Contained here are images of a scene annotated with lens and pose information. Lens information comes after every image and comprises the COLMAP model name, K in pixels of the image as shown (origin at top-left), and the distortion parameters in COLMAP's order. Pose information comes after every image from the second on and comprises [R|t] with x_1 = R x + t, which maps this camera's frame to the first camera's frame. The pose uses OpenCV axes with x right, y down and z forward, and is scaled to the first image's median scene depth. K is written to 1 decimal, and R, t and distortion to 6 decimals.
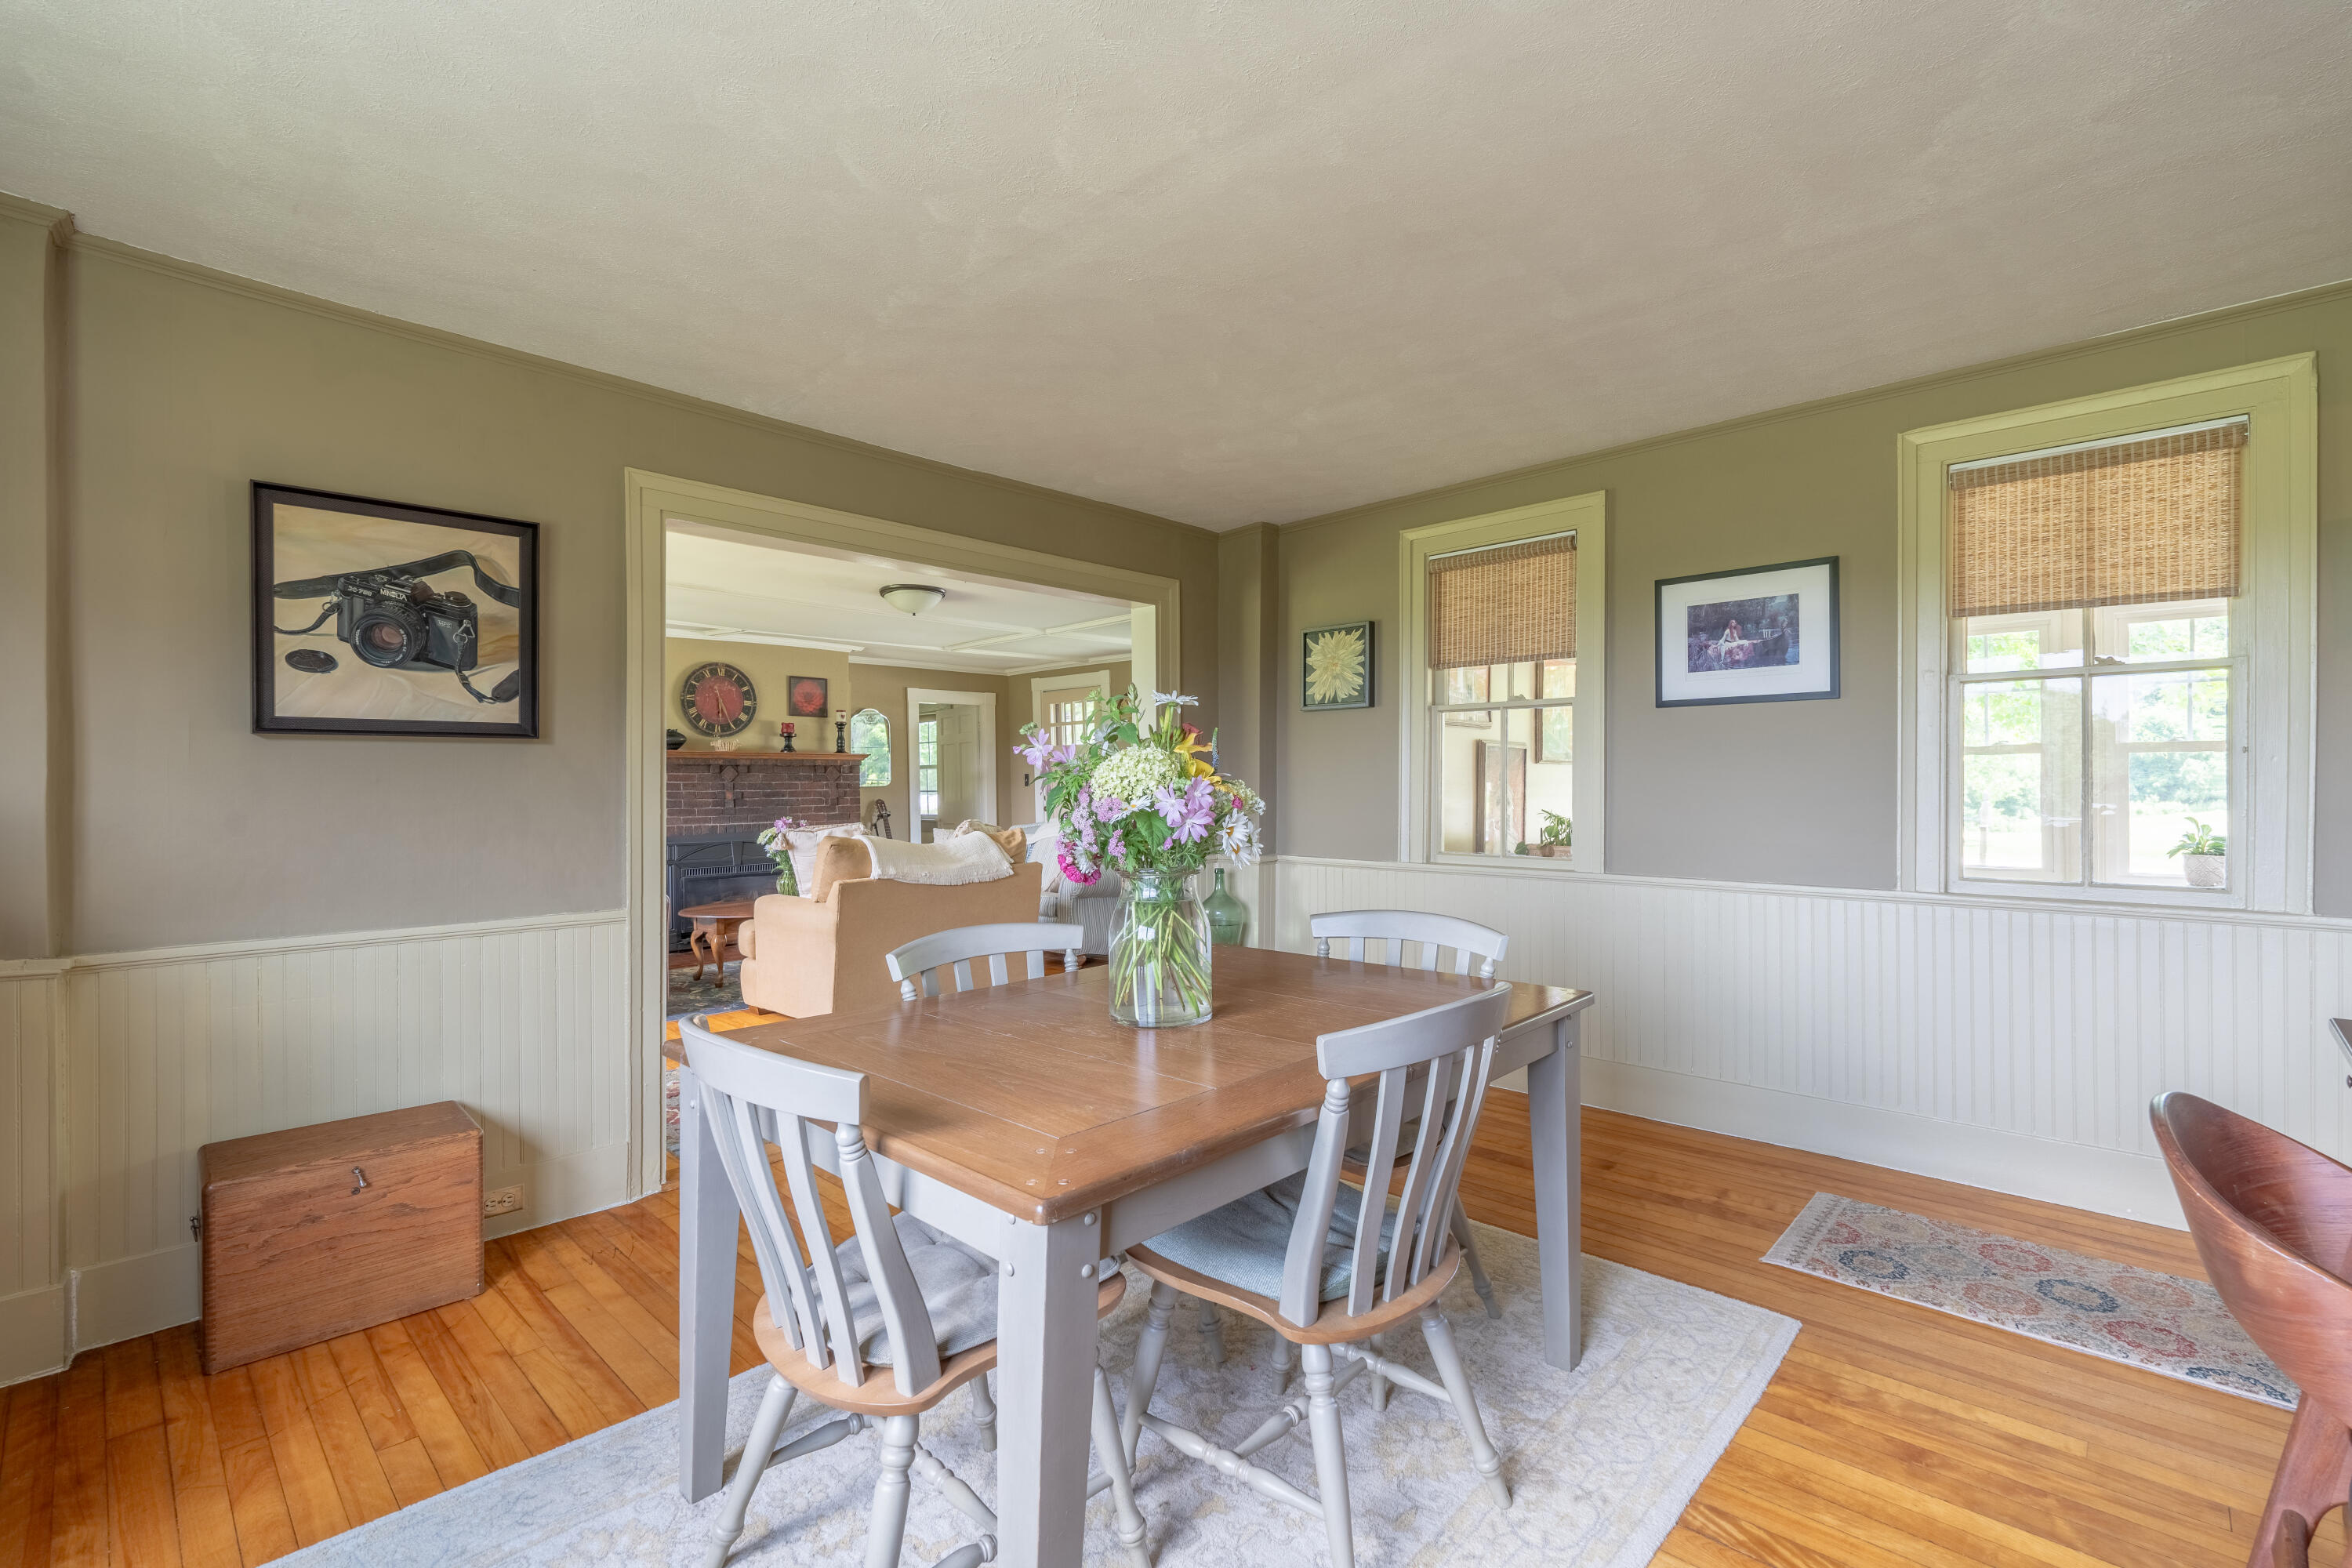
lens RADIAL K [[1040.0, 0, 1170.2], [0, 1040.0, 785.8], [0, 0, 1]] dist [0.000026, -0.000622]
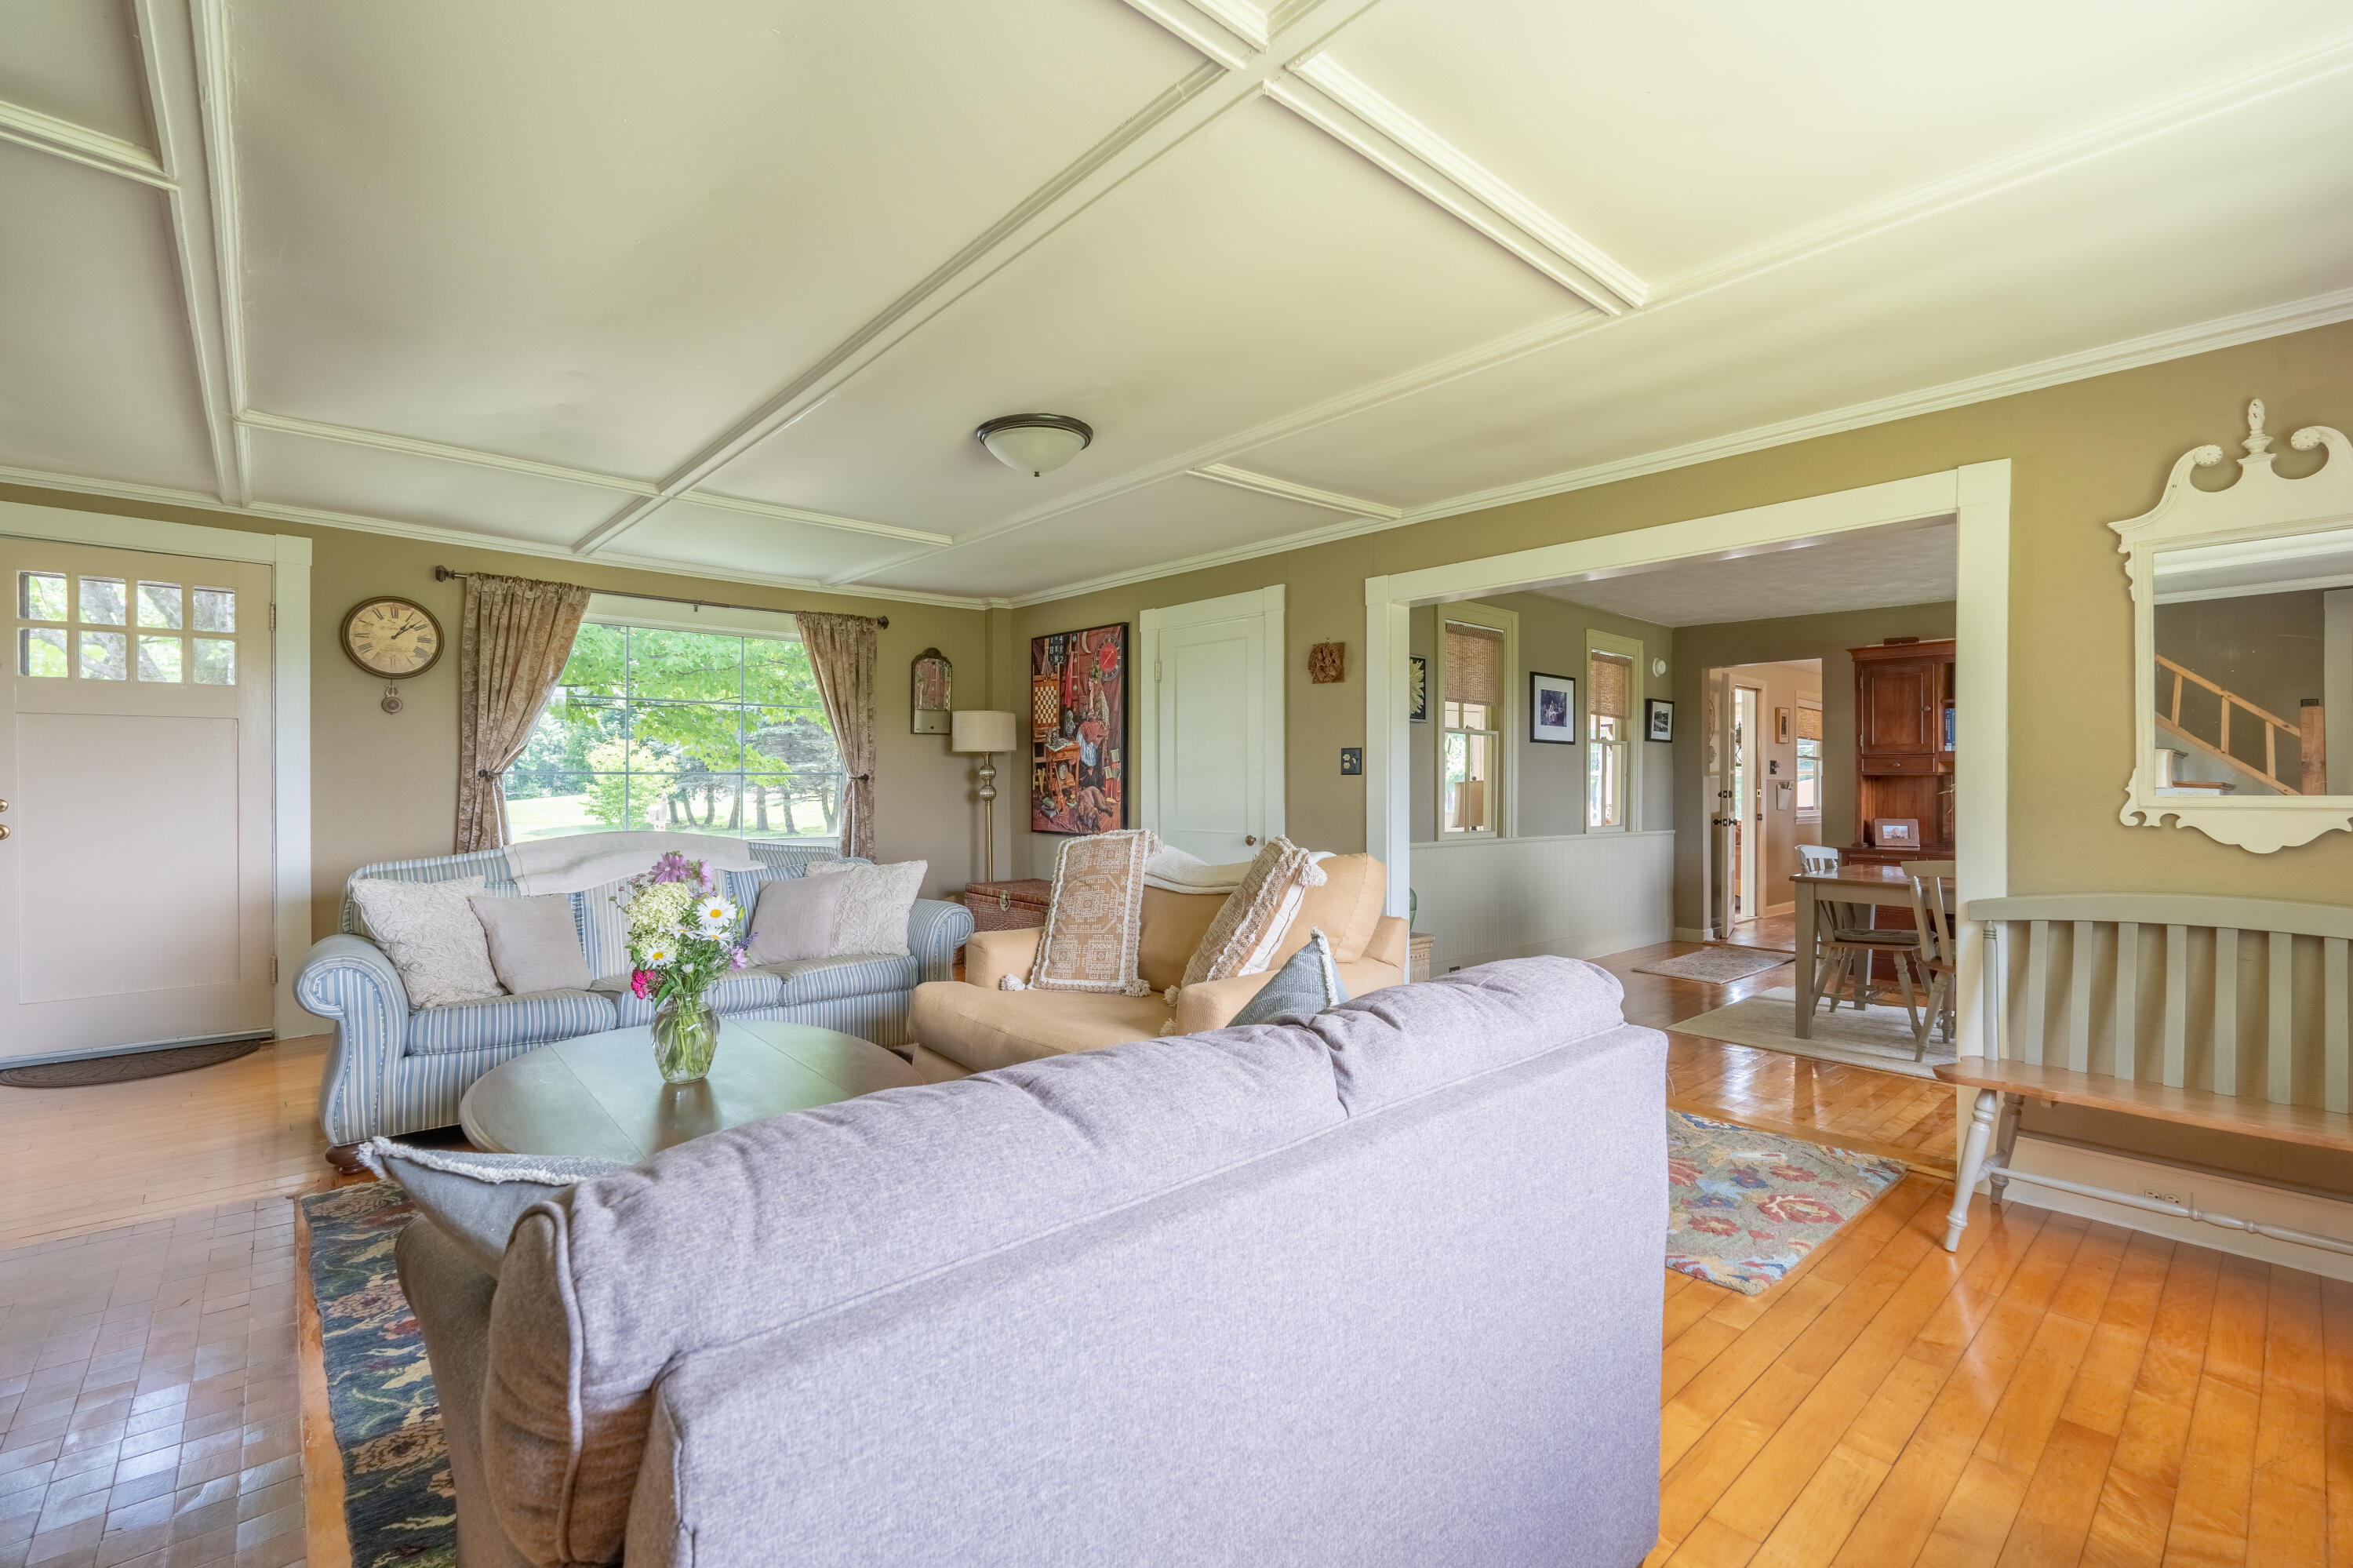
lens RADIAL K [[1040.5, 0, 1188.8], [0, 1040.5, 801.4], [0, 0, 1]] dist [0.000026, -0.000622]
pose [[0.054839, -0.008432, 0.998460, -0.645197], [-0.001916, 0.999962, 0.008550, 0.006900], [-0.998493, -0.002381, 0.054820, 0.702259]]
